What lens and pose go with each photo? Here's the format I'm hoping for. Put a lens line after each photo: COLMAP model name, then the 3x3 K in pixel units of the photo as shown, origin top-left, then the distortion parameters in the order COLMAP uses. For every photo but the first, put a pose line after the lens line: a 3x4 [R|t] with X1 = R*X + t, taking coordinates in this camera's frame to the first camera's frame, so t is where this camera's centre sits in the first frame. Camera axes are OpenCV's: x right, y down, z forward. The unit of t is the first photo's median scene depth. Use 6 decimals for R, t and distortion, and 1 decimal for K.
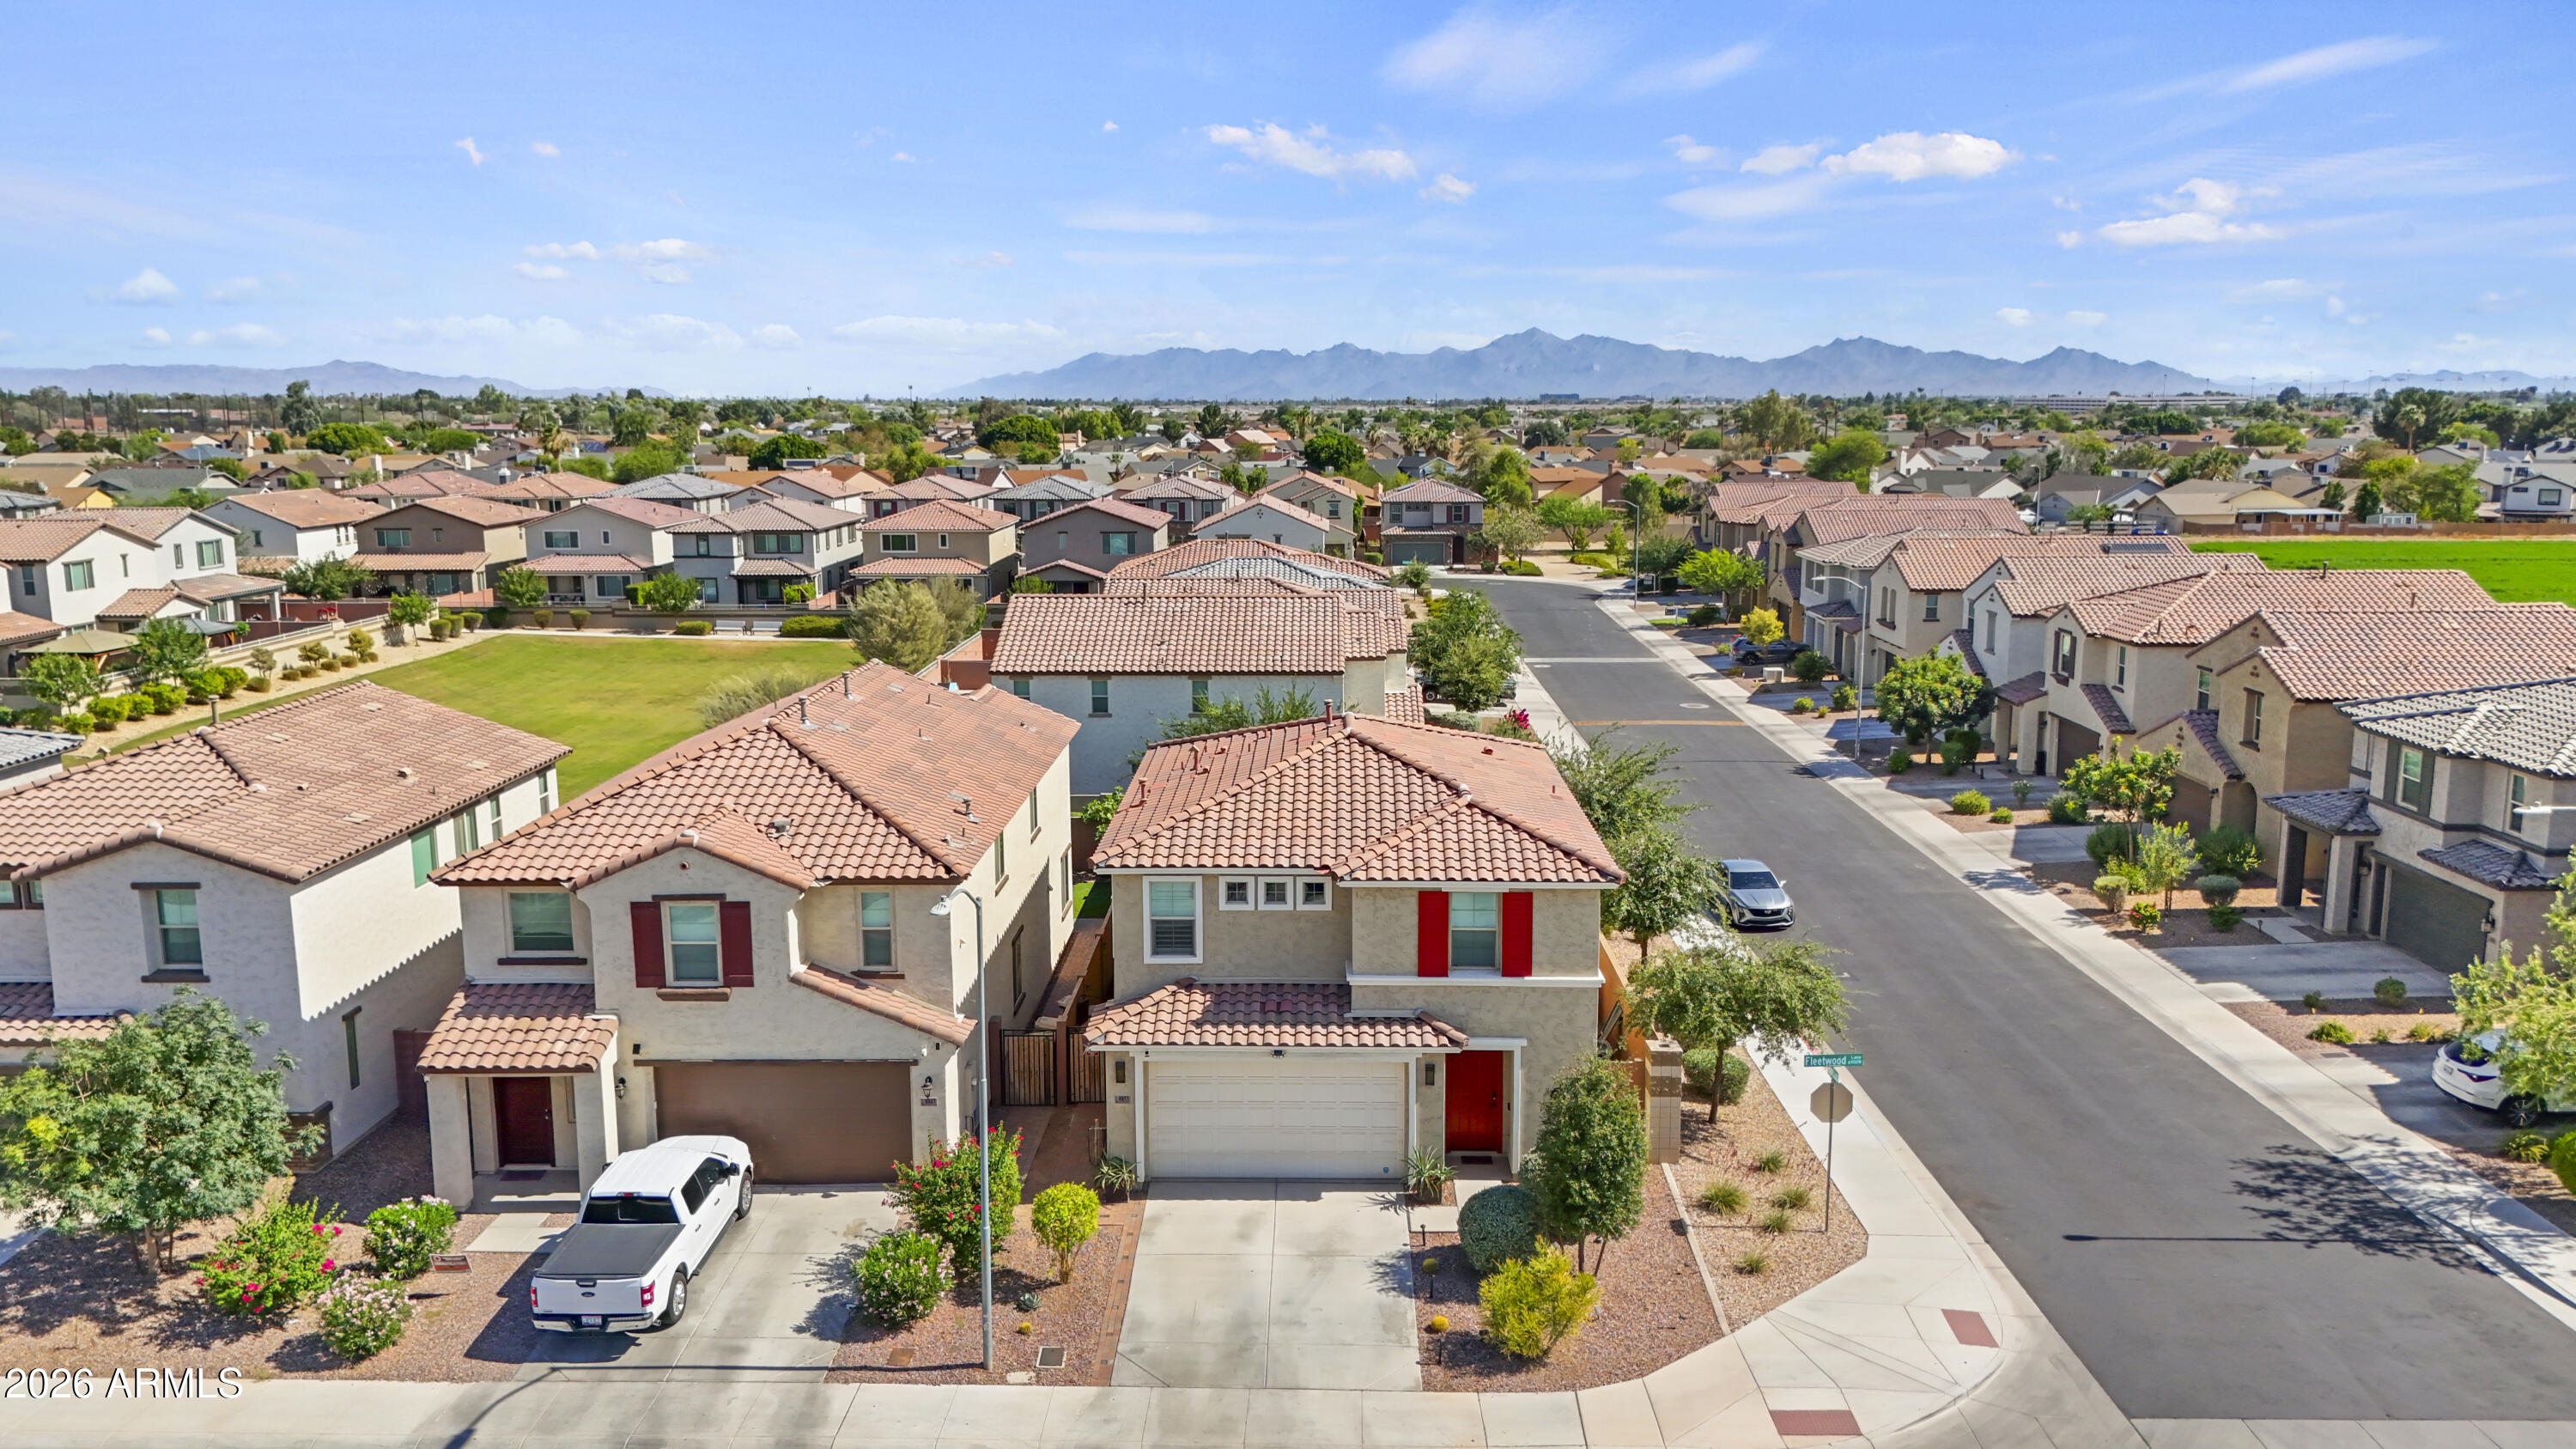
lens RADIAL K [[1922.9, 0, 1299.1], [0, 1922.9, 730.5], [0, 0, 1]] dist [0.108689, -0.143754]
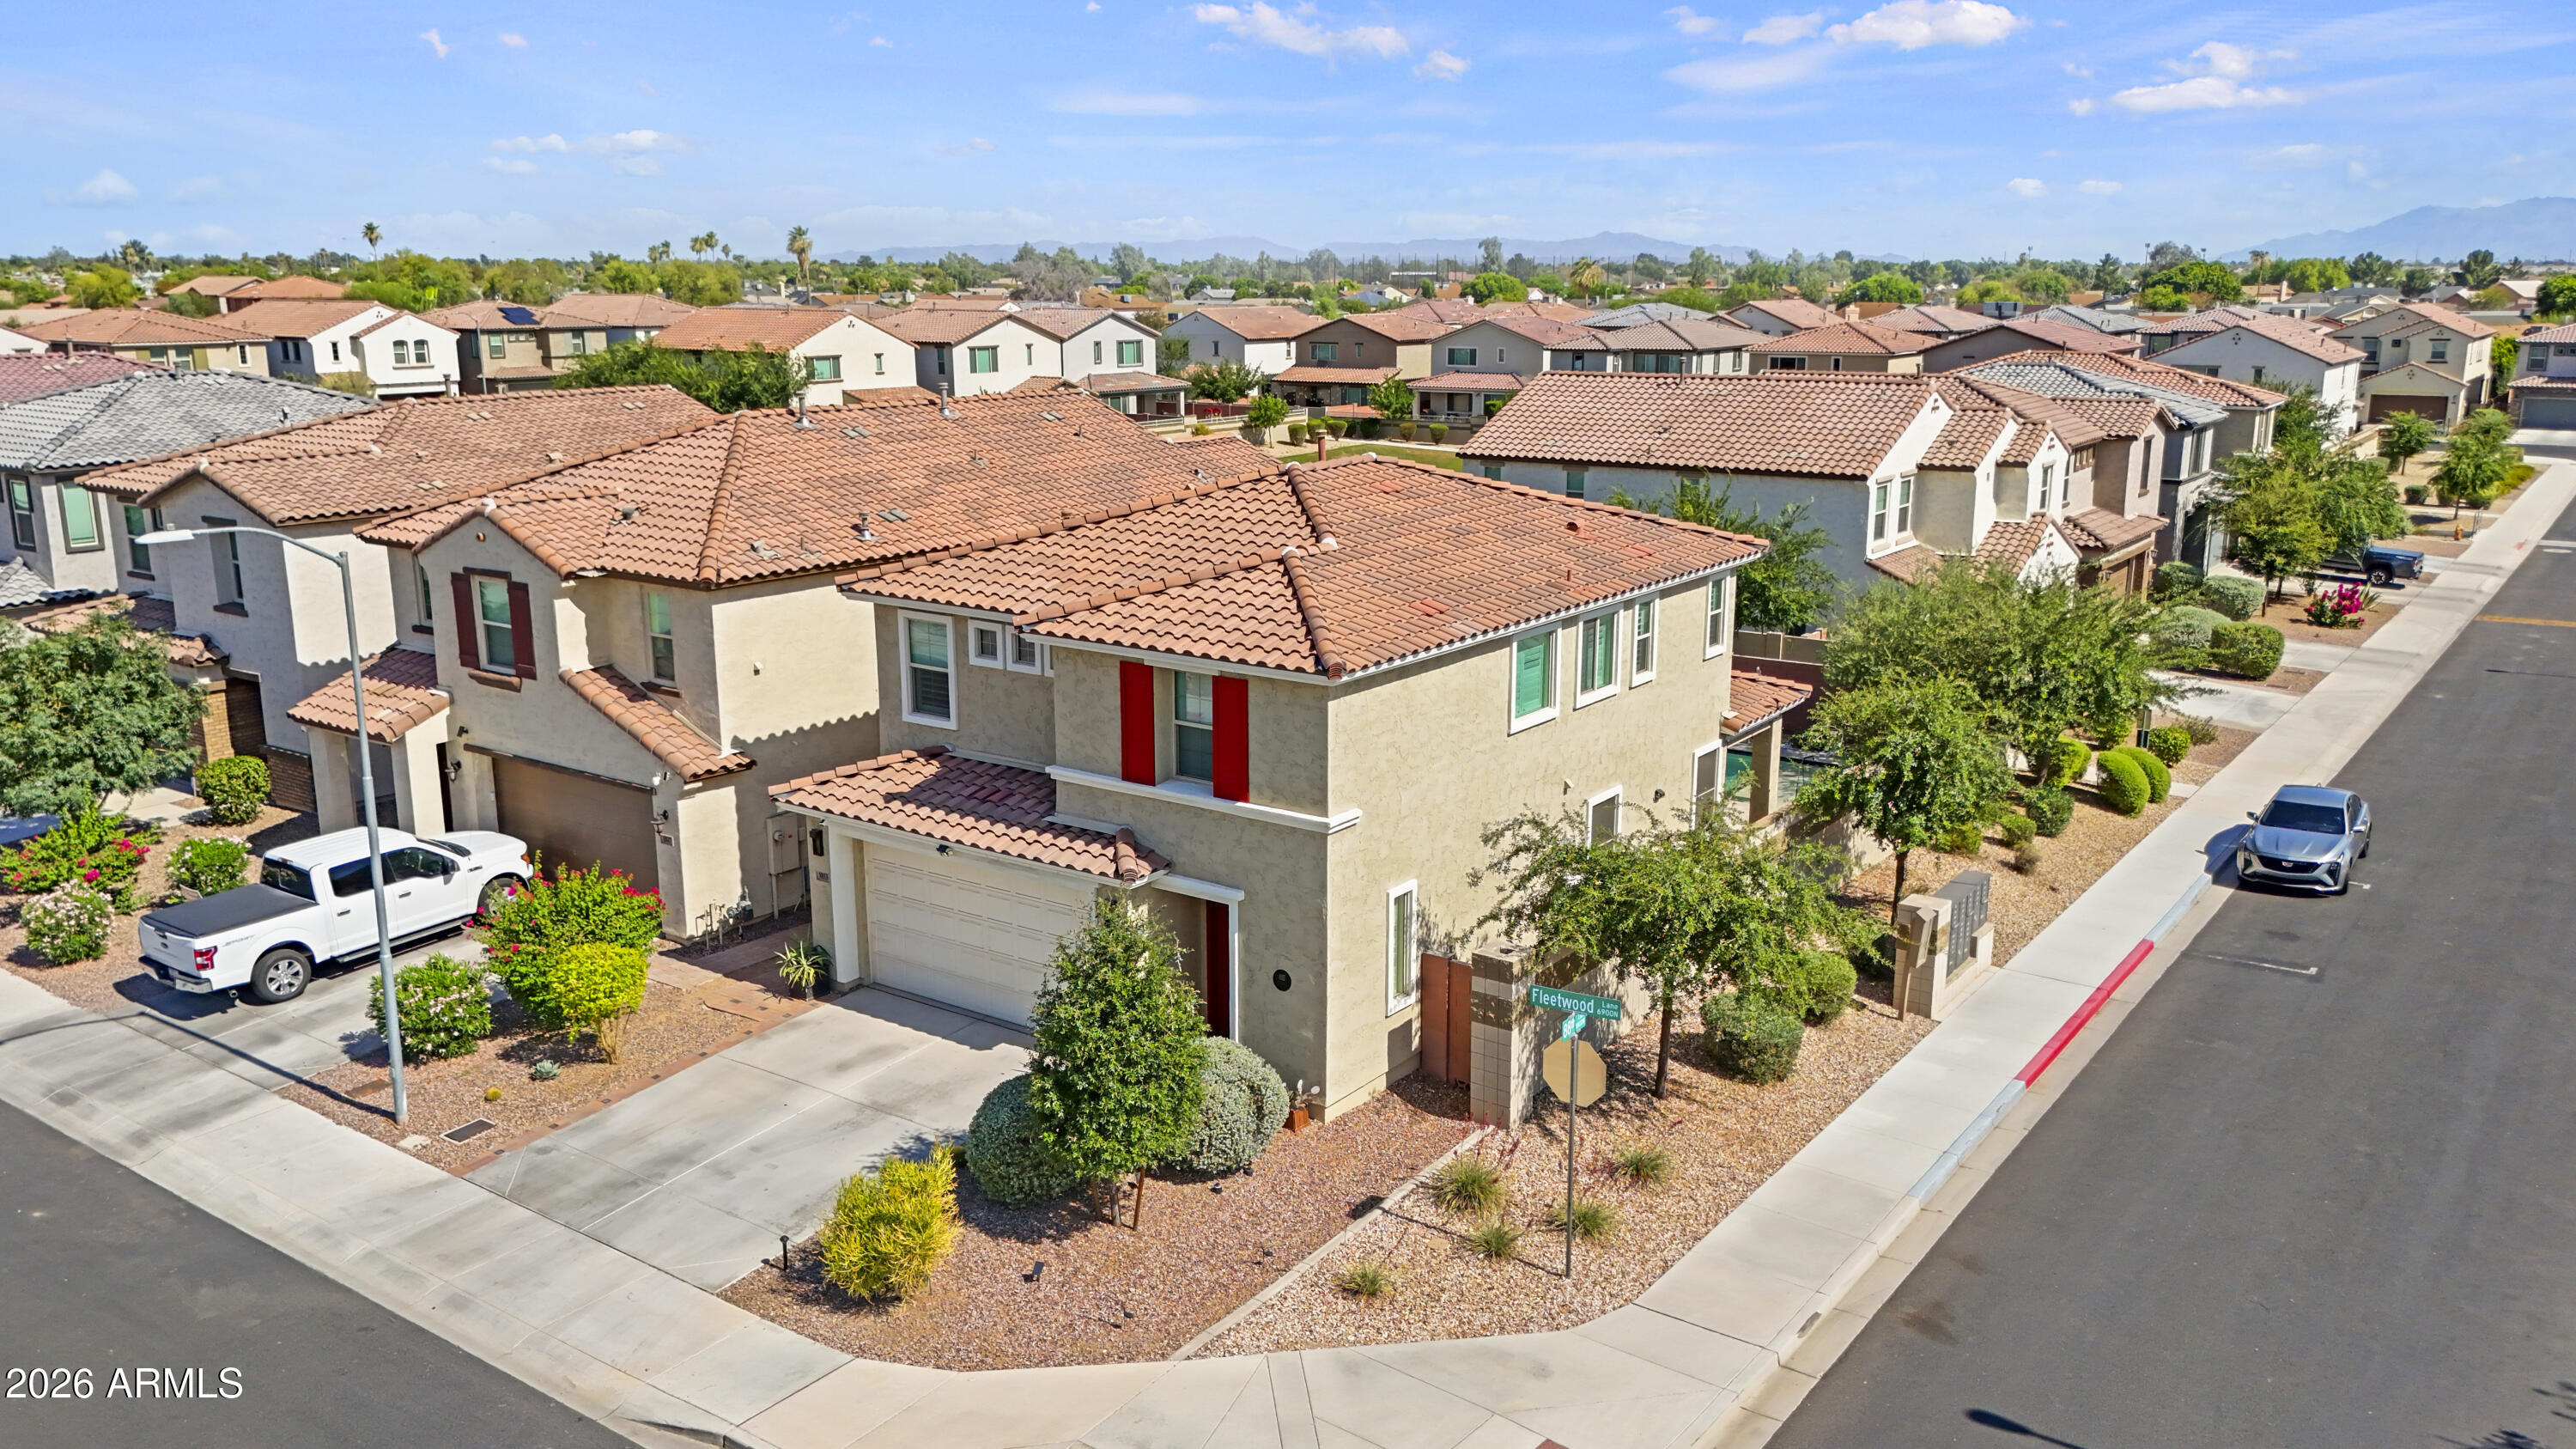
lens RADIAL K [[1979.4, 0, 1288.0], [0, 1979.4, 724.5], [0, 0, 1]] dist [0.112540, -0.161654]
pose [[0.821277, 0.130126, -0.555493, 0.513916], [-0.099025, 0.991377, 0.085828, 0.036892], [0.561871, -0.015481, 0.827080, 0.416487]]
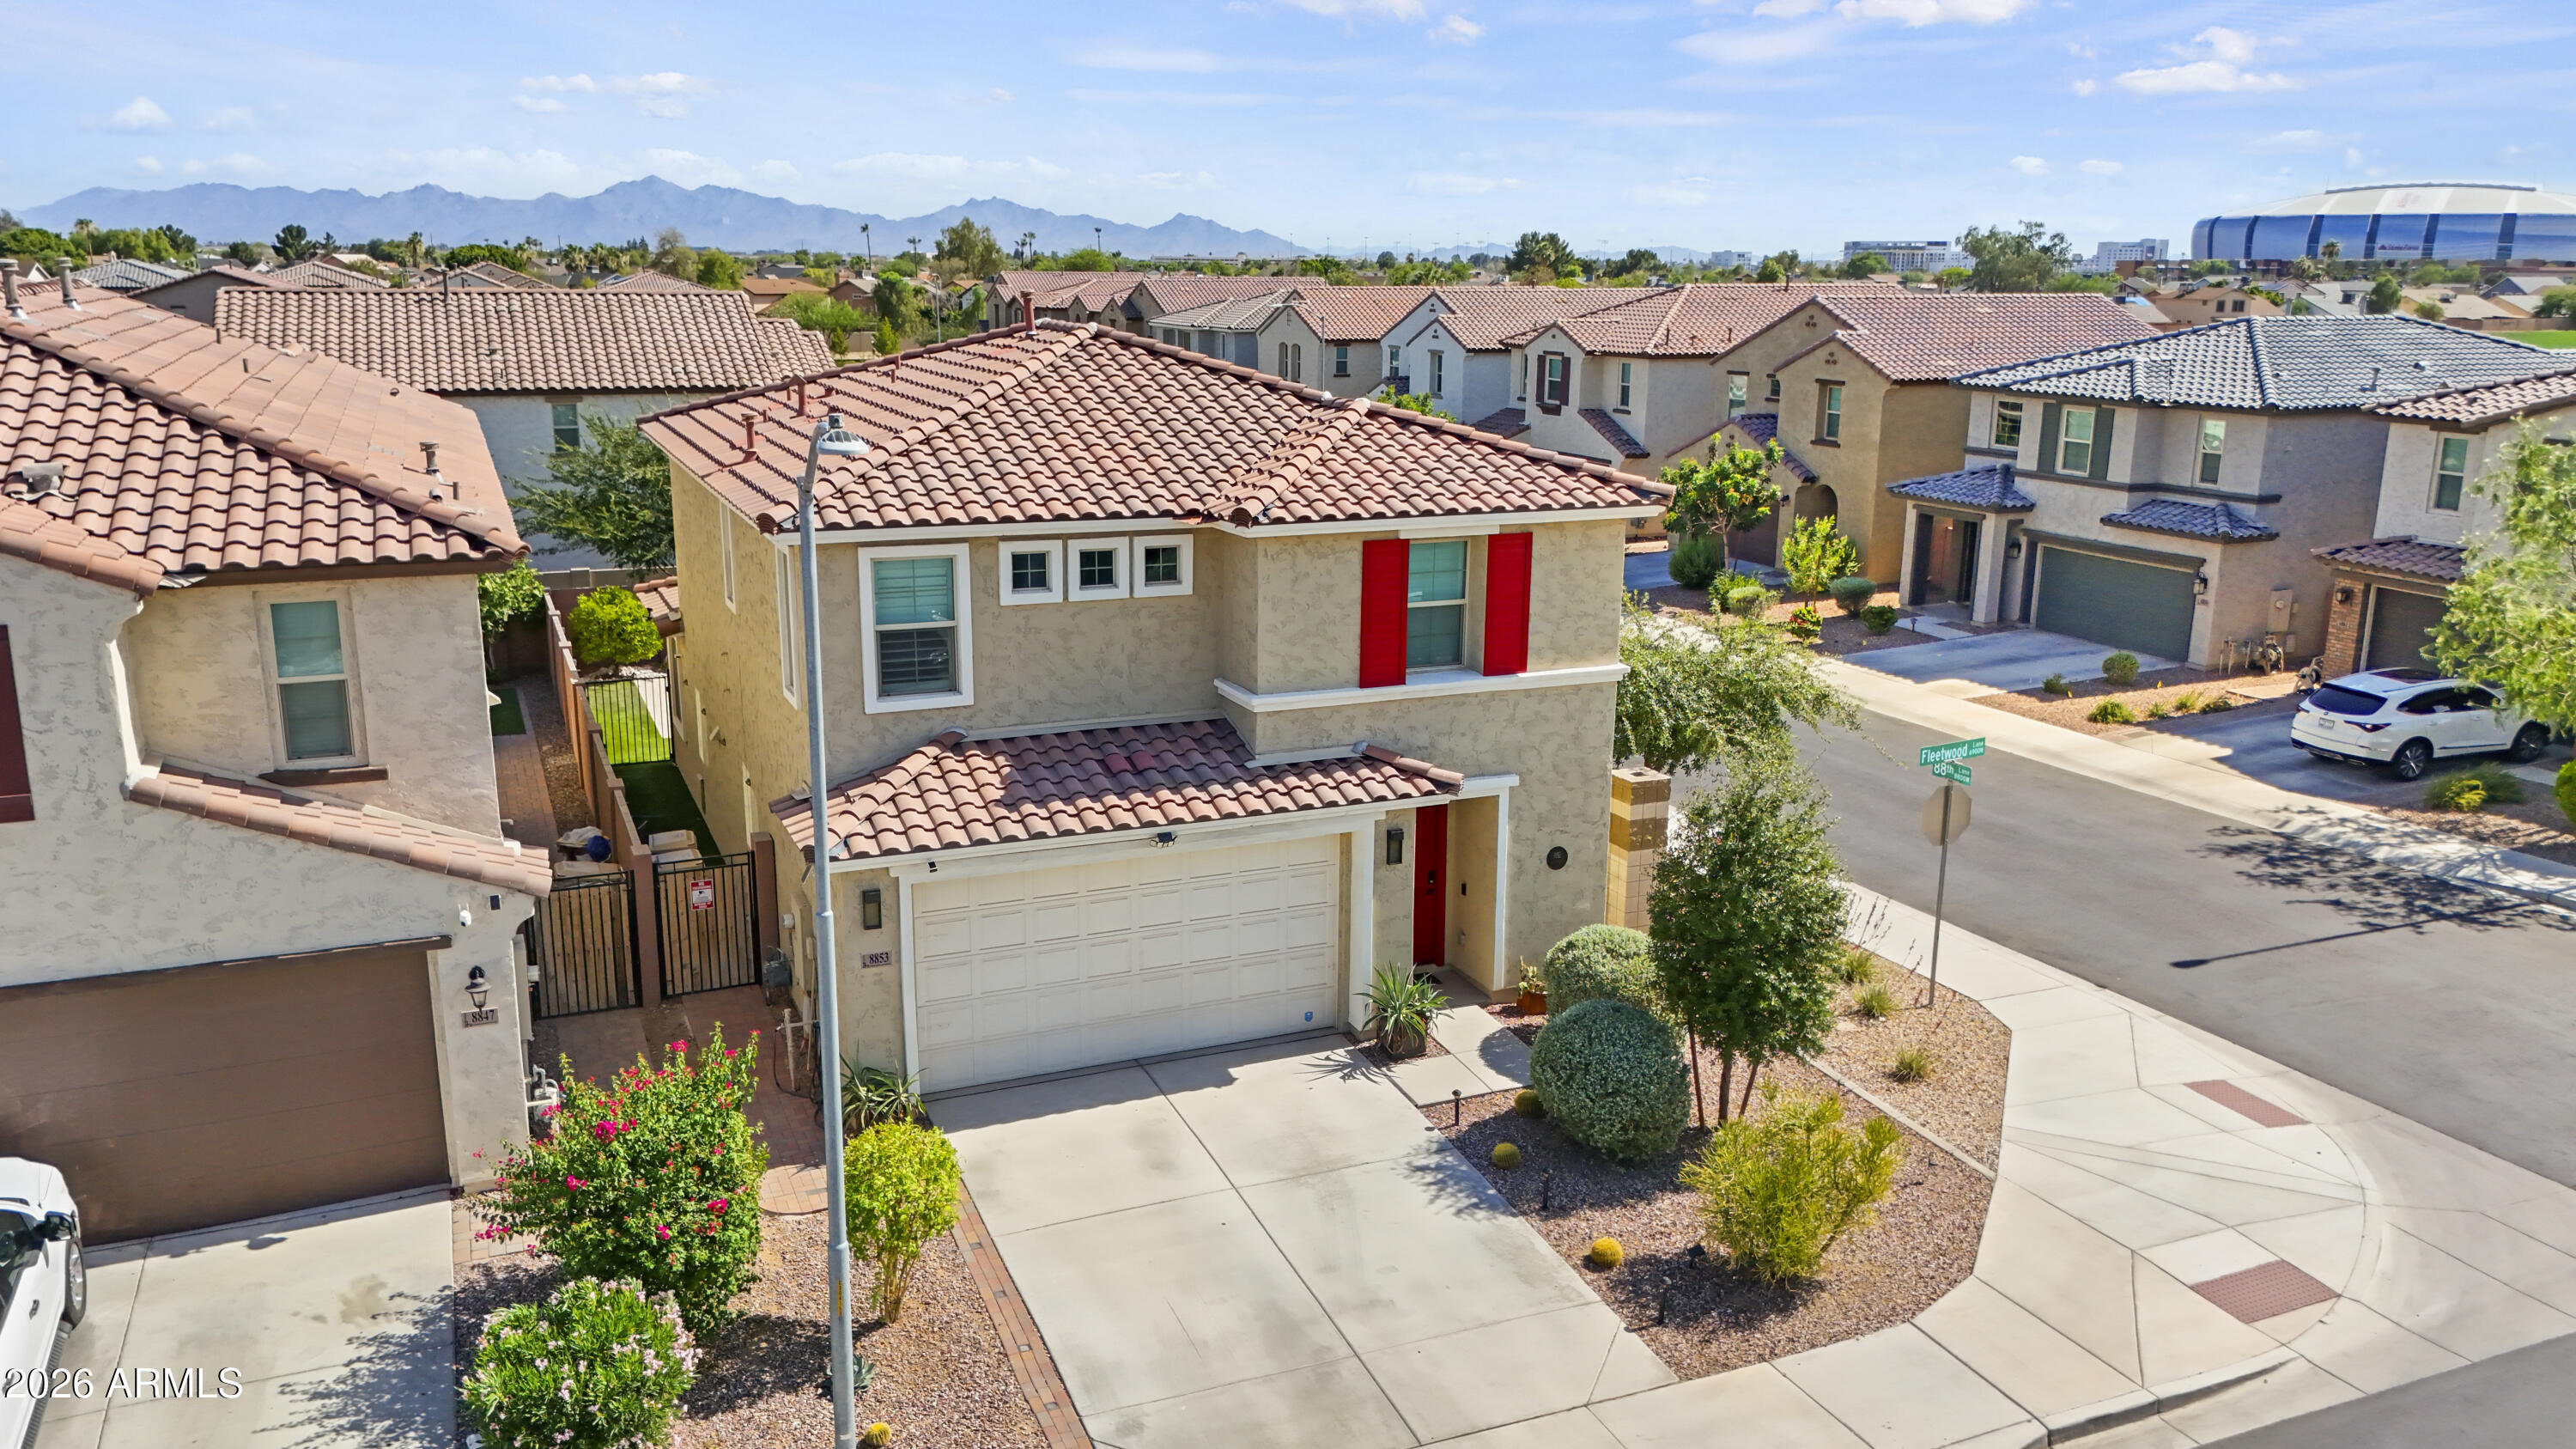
lens RADIAL K [[1922.9, 0, 1299.1], [0, 1922.9, 730.5], [0, 0, 1]] dist [0.108689, -0.143754]
pose [[0.908076, -0.087570, 0.409548, -0.196148], [0.060214, 0.995035, 0.079248, 0.091363], [-0.414454, -0.047303, 0.908840, 0.462148]]
